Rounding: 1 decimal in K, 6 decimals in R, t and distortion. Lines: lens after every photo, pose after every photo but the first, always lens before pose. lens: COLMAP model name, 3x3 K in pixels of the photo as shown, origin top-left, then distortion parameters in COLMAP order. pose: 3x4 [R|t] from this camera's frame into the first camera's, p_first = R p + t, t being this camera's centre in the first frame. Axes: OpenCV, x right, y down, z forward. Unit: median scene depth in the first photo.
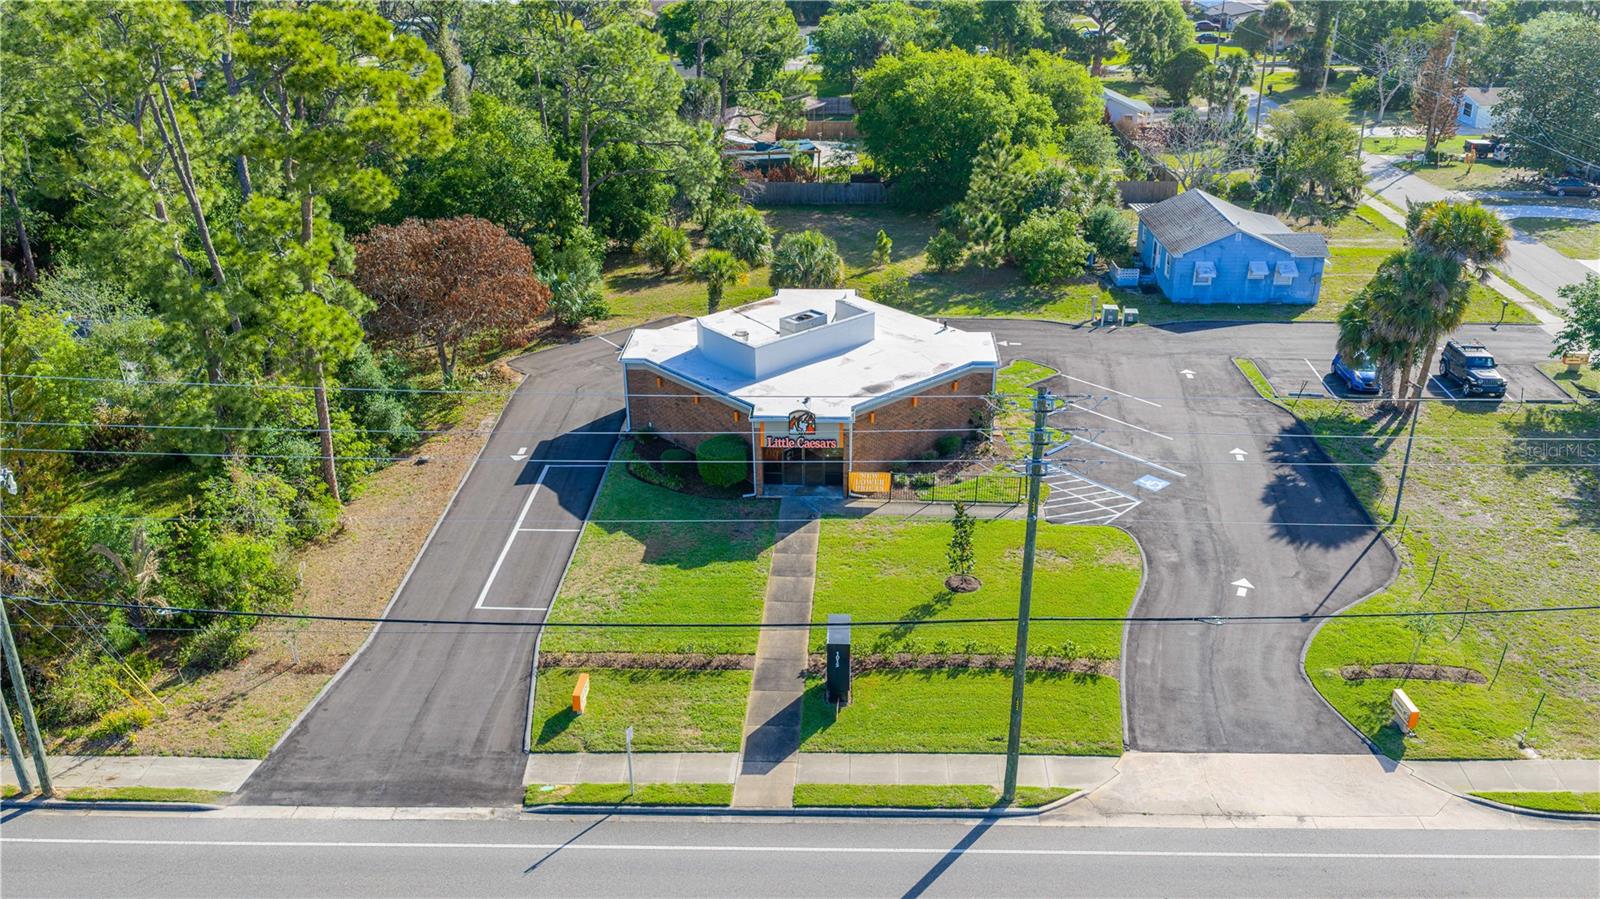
lens RADIAL K [[1418.3, 0, 800.0], [0, 1418.3, 449.5], [0, 0, 1]] dist [0.007219, -0.016648]
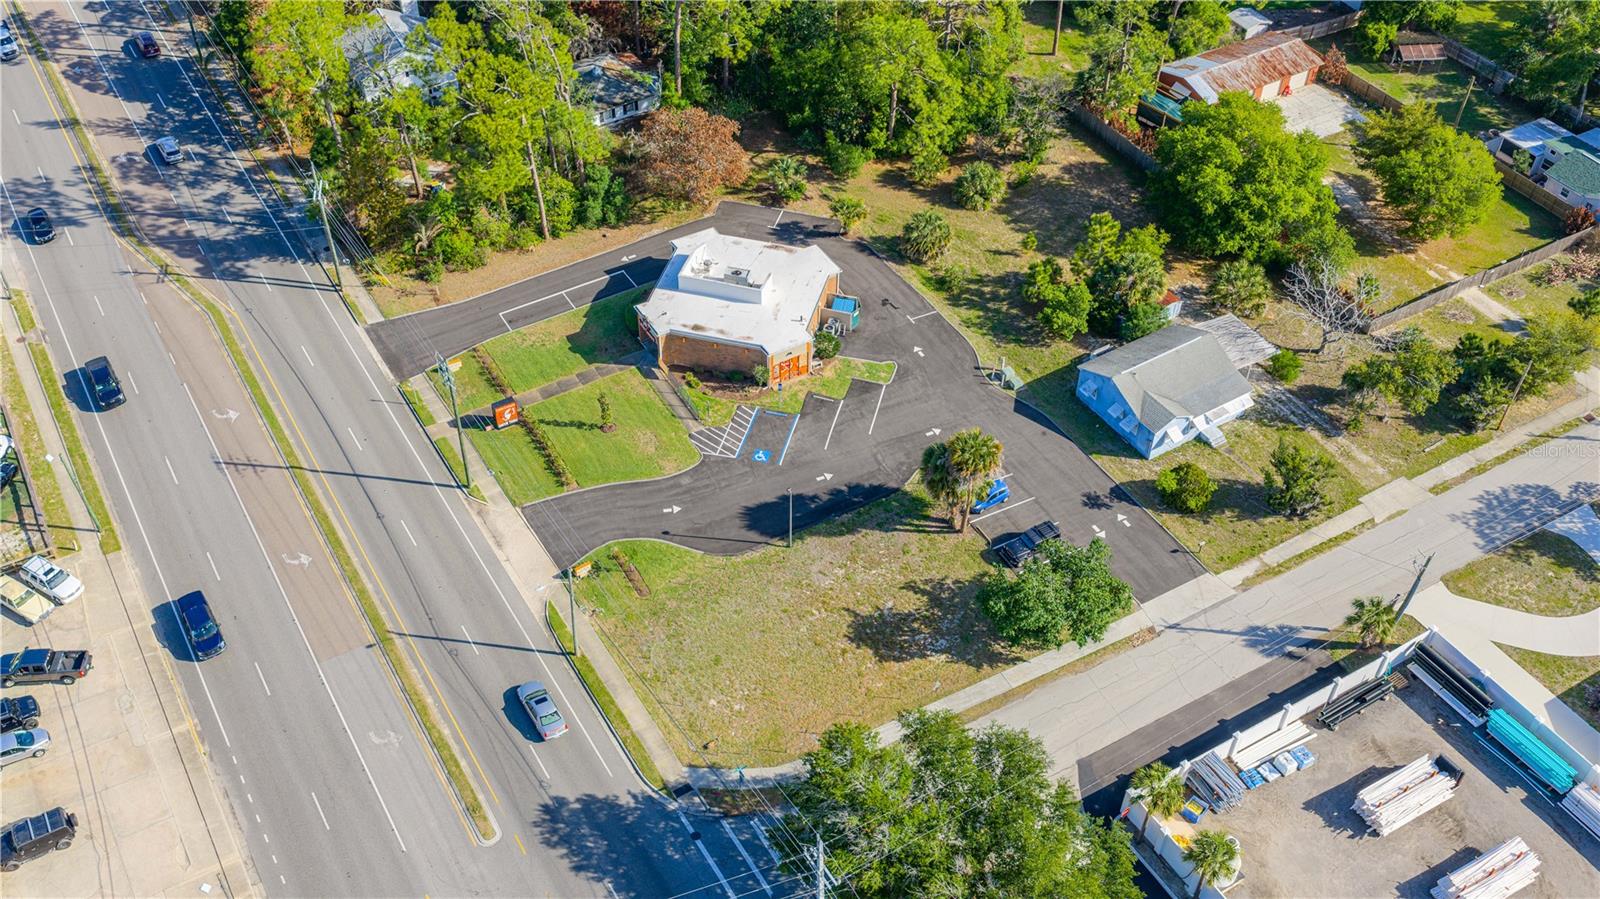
lens RADIAL K [[1535.9, 0, 785.6], [0, 1535.9, 453.4], [0, 0, 1]] dist [0.005536, -0.003128]
pose [[0.538756, 0.594571, -0.596848, 1.548034], [-0.357749, 0.802871, 0.476879, -0.996134], [0.762731, -0.043400, 0.645258, -0.276794]]
